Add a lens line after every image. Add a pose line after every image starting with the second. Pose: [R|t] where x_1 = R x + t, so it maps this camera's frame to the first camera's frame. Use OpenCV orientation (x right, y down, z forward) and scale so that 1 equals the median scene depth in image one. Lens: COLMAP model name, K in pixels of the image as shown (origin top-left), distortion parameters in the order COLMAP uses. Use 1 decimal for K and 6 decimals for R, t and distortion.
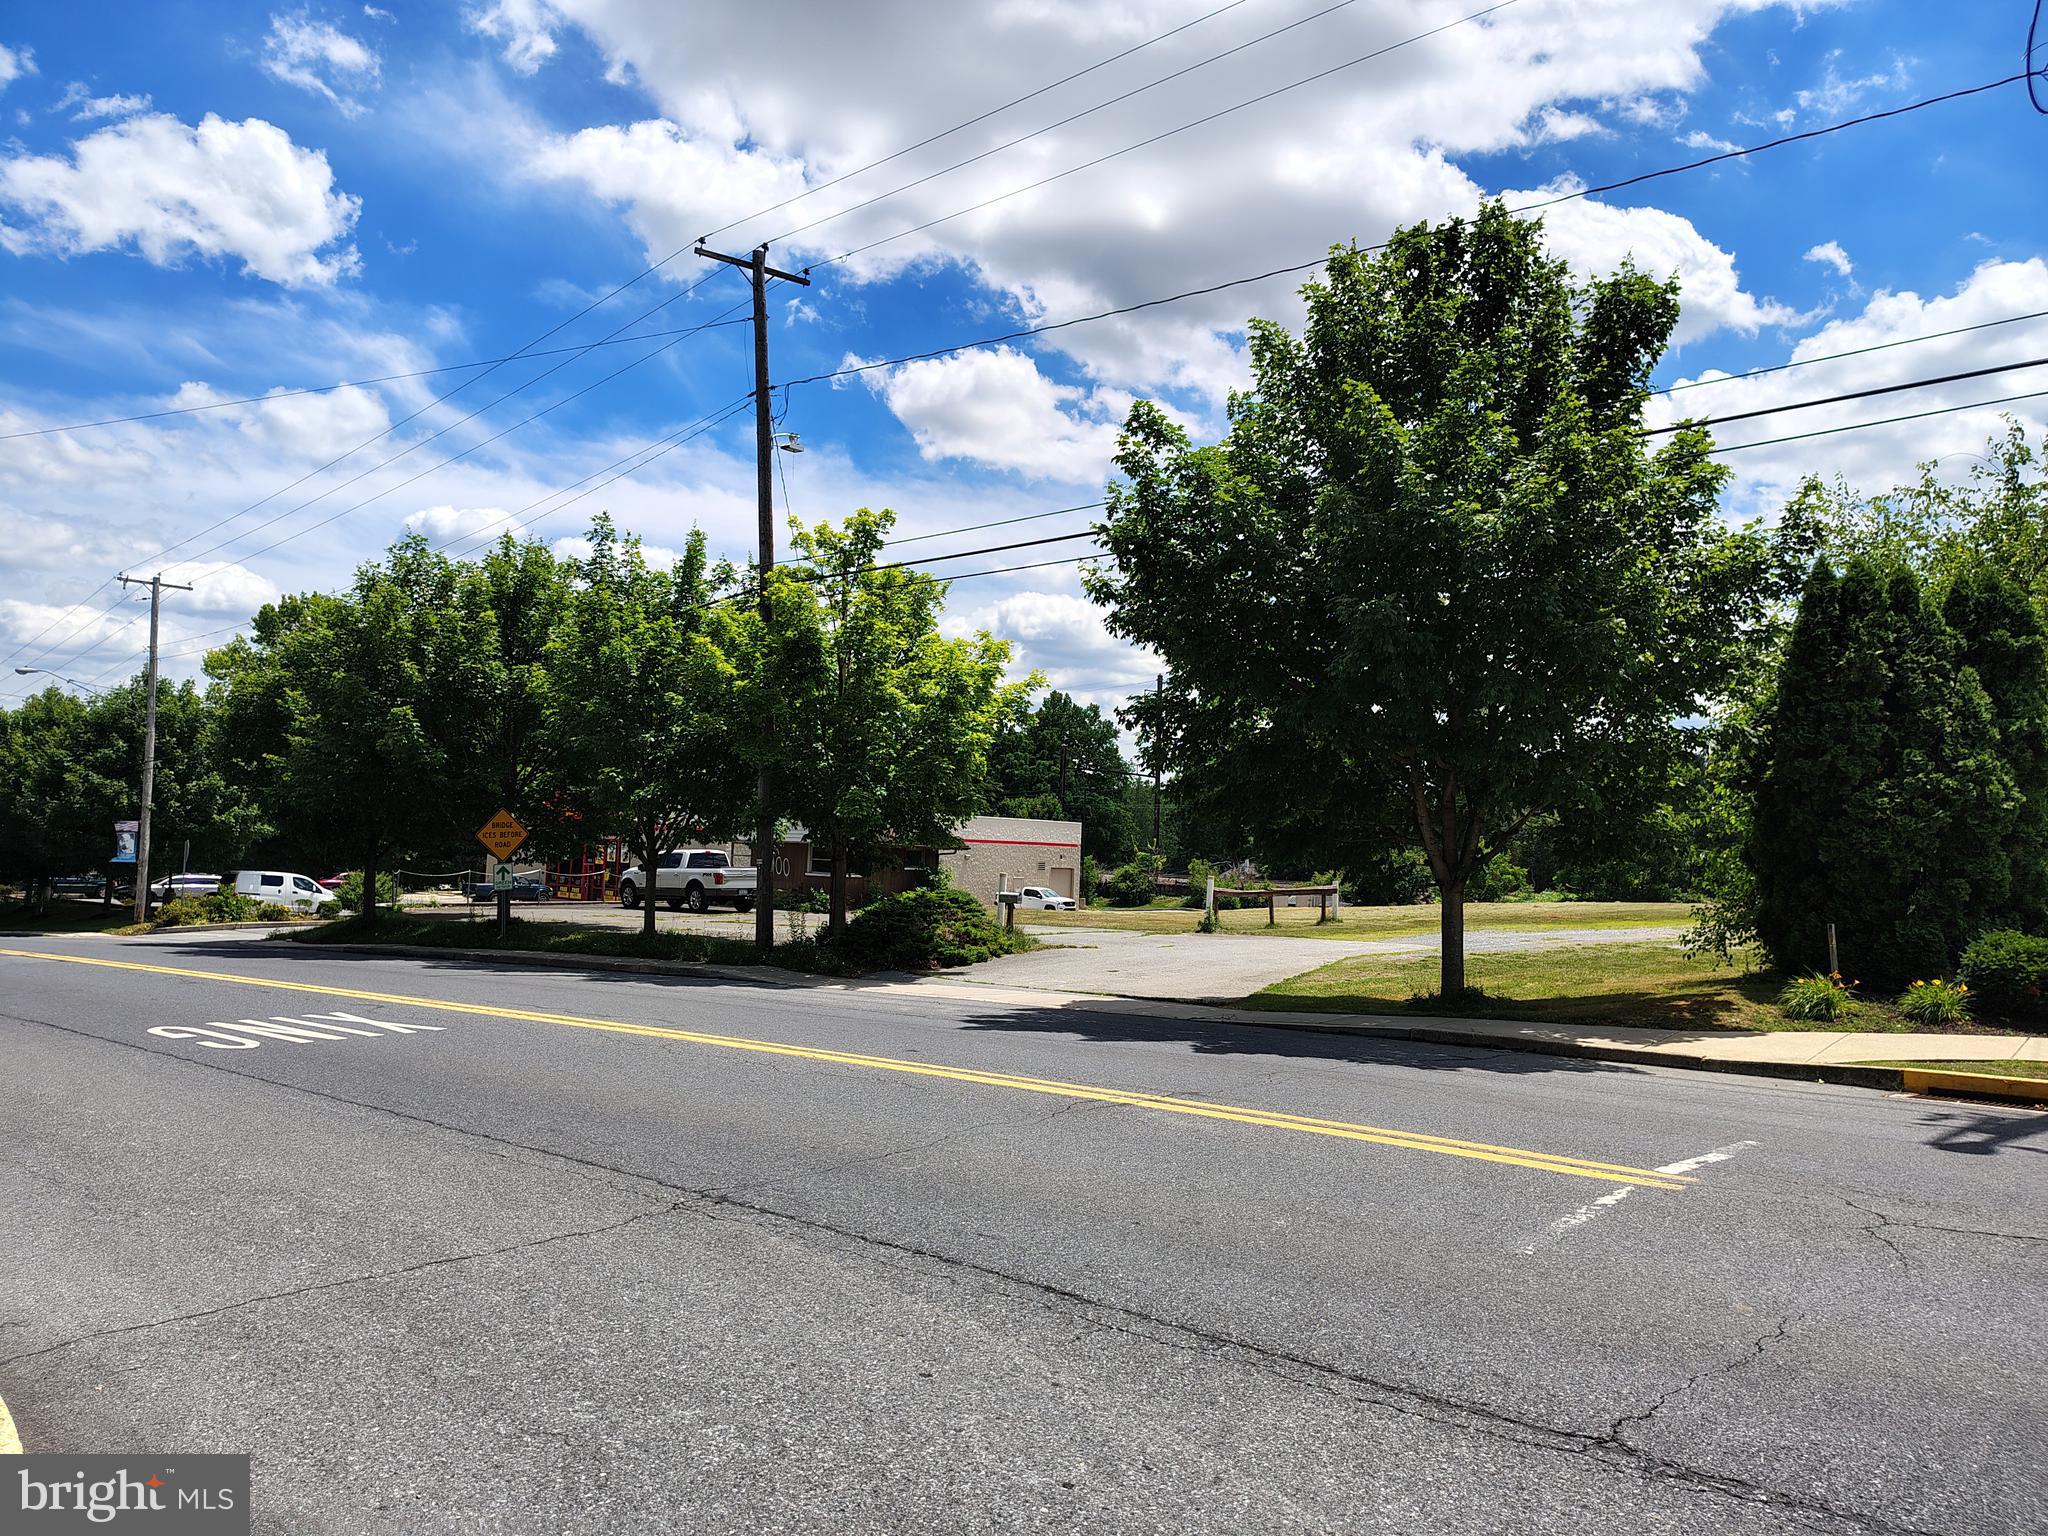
lens RADIAL K [[1468.3, 0, 1046.5], [0, 1468.3, 764.2], [0, 0, 1]] dist [0.054164, -0.078026]
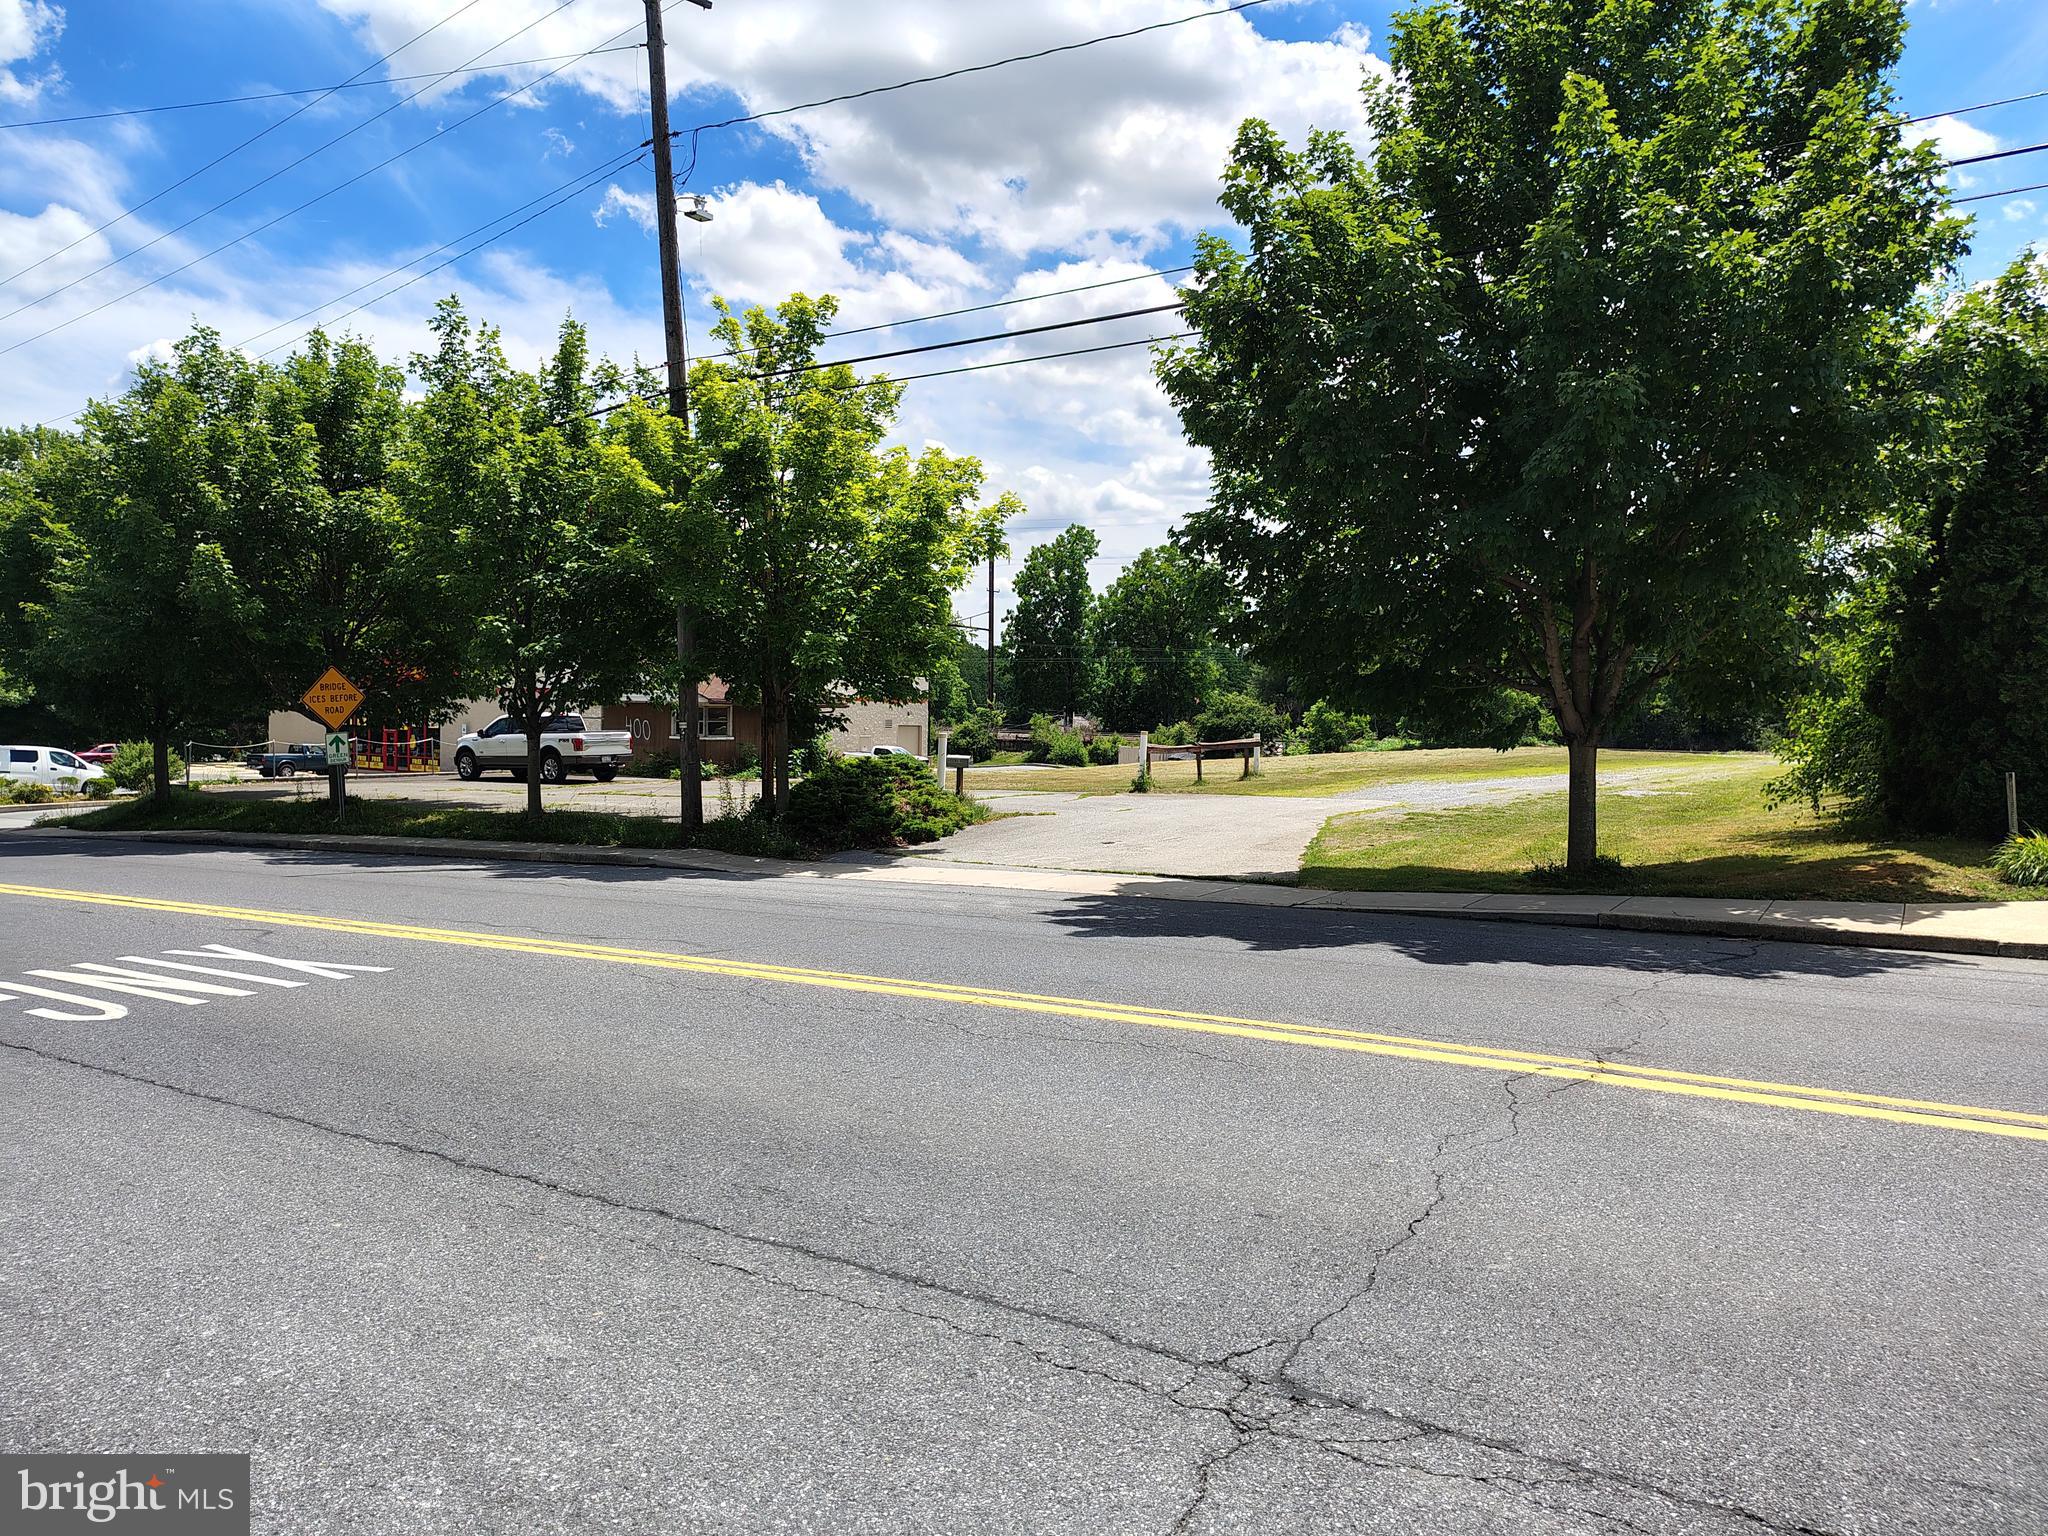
lens RADIAL K [[1468.3, 0, 1046.5], [0, 1468.3, 764.2], [0, 0, 1]] dist [0.054164, -0.078026]
pose [[0.990690, -0.022734, 0.134227, -0.097705], [0.009393, 0.995023, 0.099200, 0.006780], [-0.135814, -0.097016, 0.985973, 0.137762]]
